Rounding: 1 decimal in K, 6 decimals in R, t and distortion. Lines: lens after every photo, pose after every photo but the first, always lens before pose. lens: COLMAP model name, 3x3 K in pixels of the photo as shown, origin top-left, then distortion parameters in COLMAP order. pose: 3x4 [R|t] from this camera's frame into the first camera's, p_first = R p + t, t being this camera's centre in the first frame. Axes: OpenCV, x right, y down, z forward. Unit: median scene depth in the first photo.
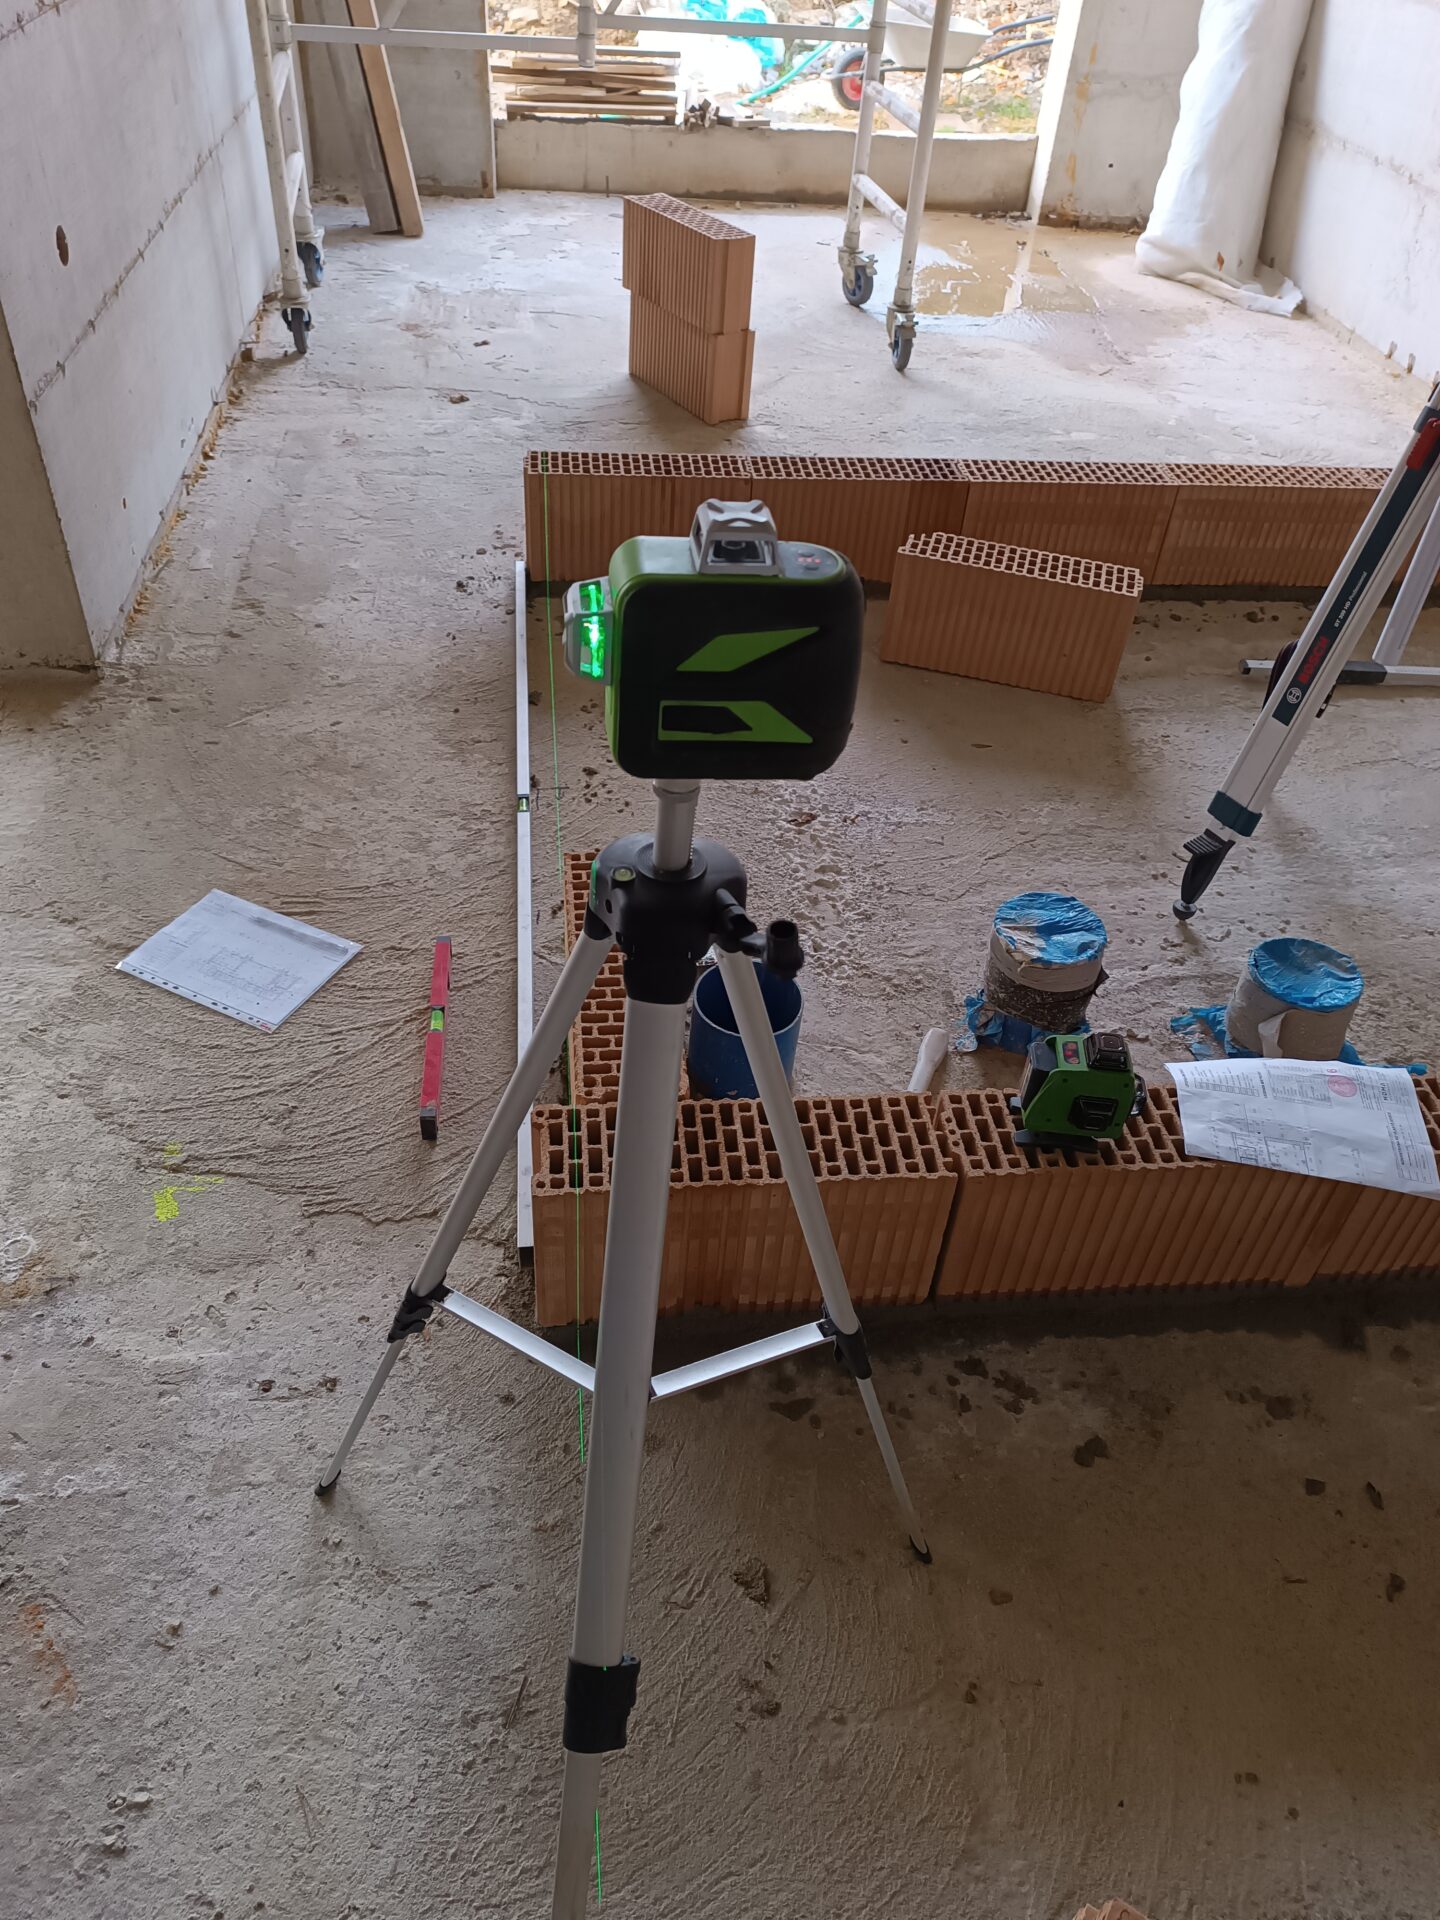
lens RADIAL K [[1381.7, 0, 706.6], [0, 1381.7, 954.7], [0, 0, 1]] dist [0.046595, -0.046098]
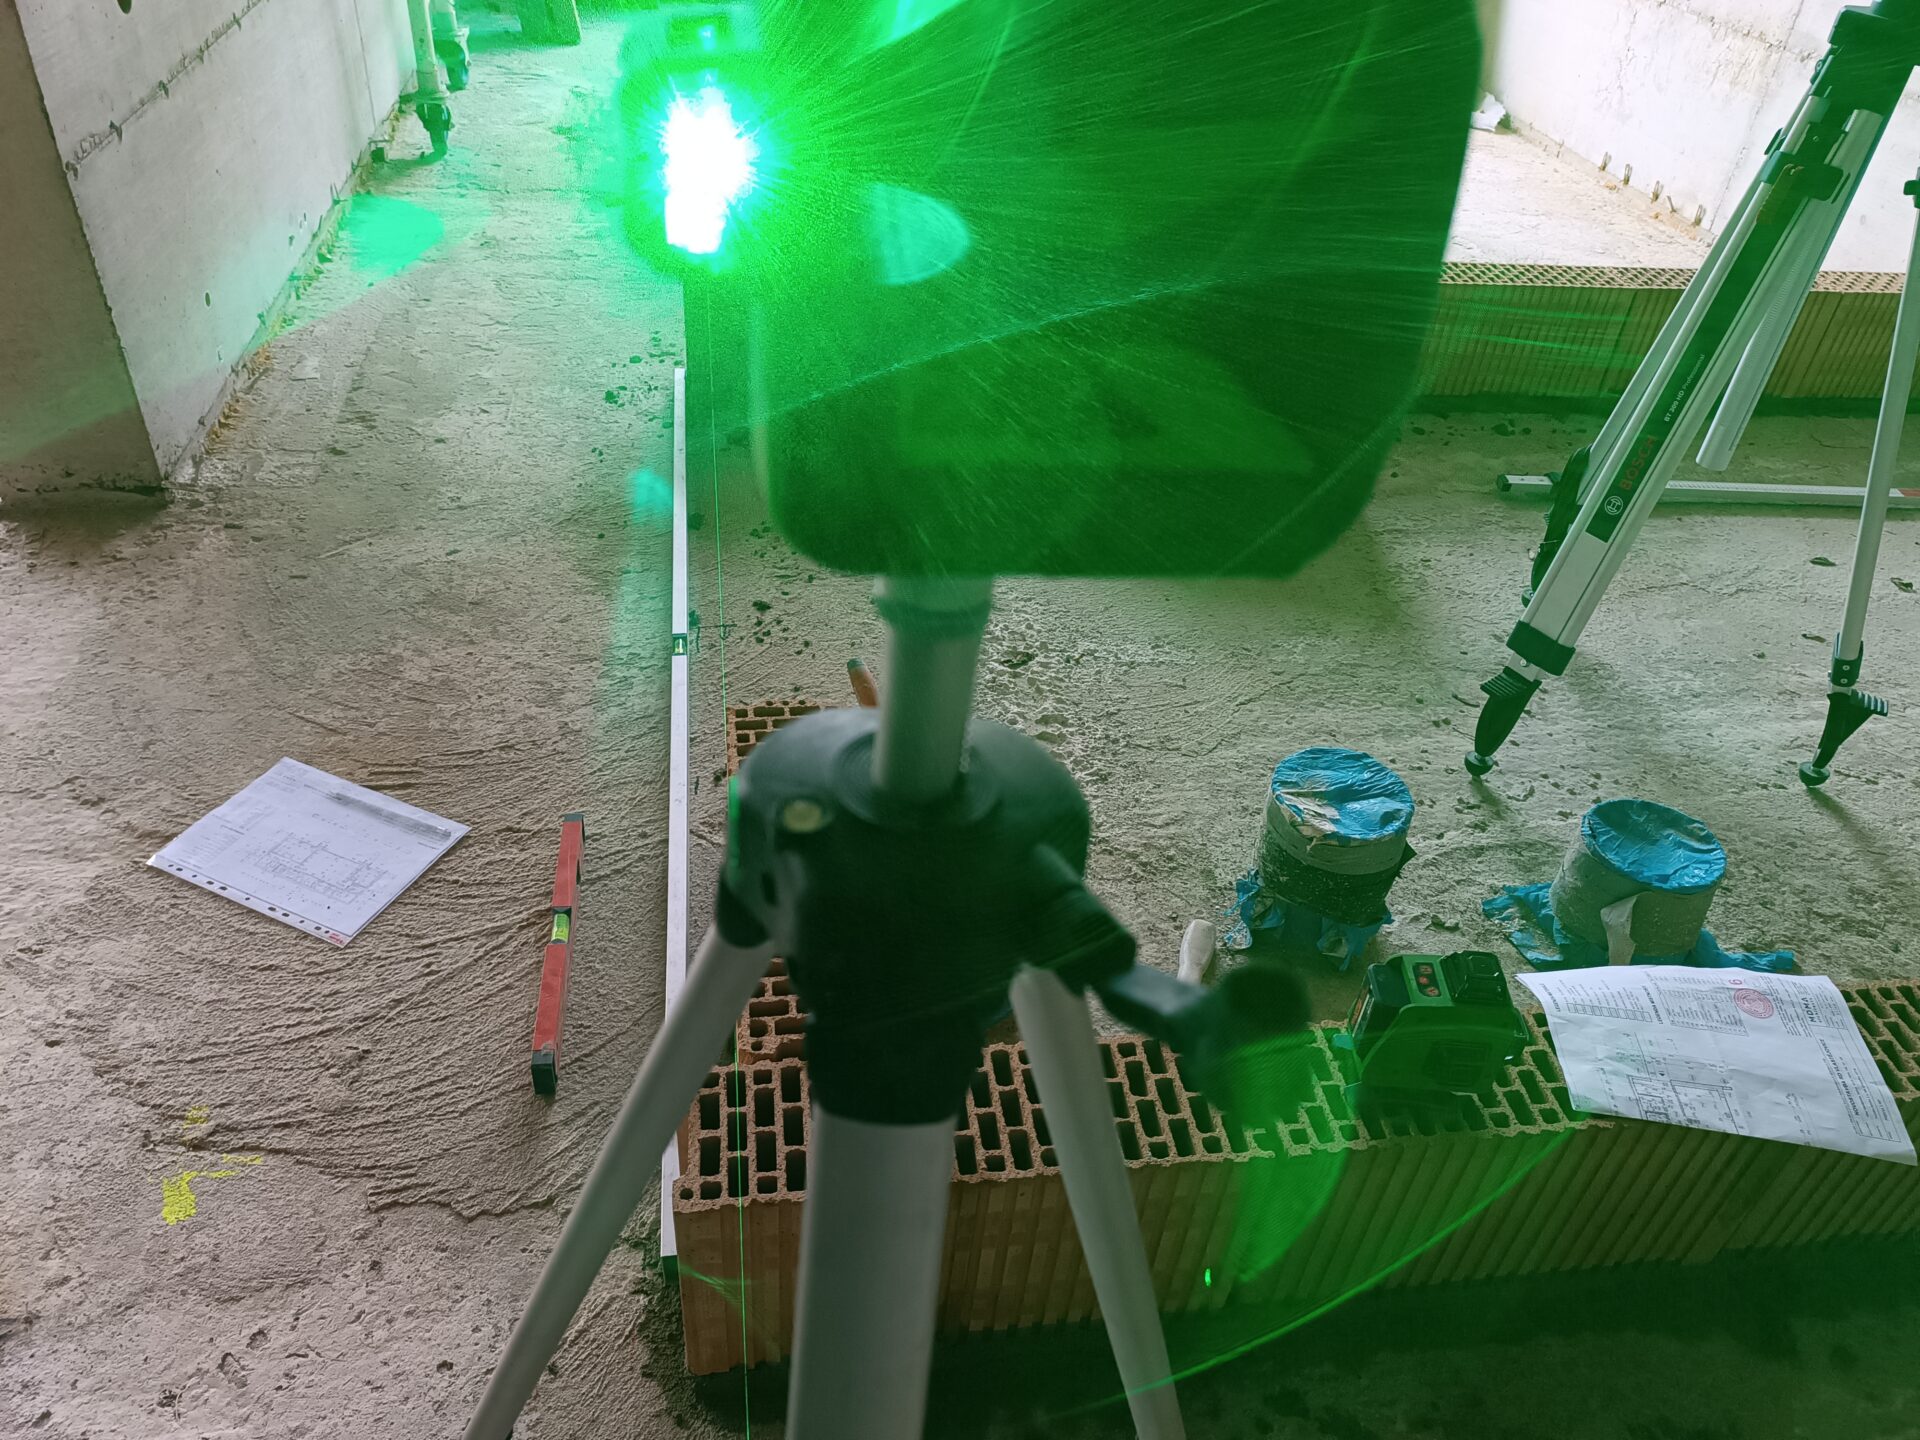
lens RADIAL K [[1381.7, 0, 947.8], [0, 1381.7, 717.7], [0, 0, 1]] dist [0.046595, -0.046098]
pose [[0.998919, -0.014212, 0.044269, -0.011613], [0.016610, 0.998388, -0.054277, -0.021197], [-0.043427, 0.054954, 0.997544, 0.194996]]
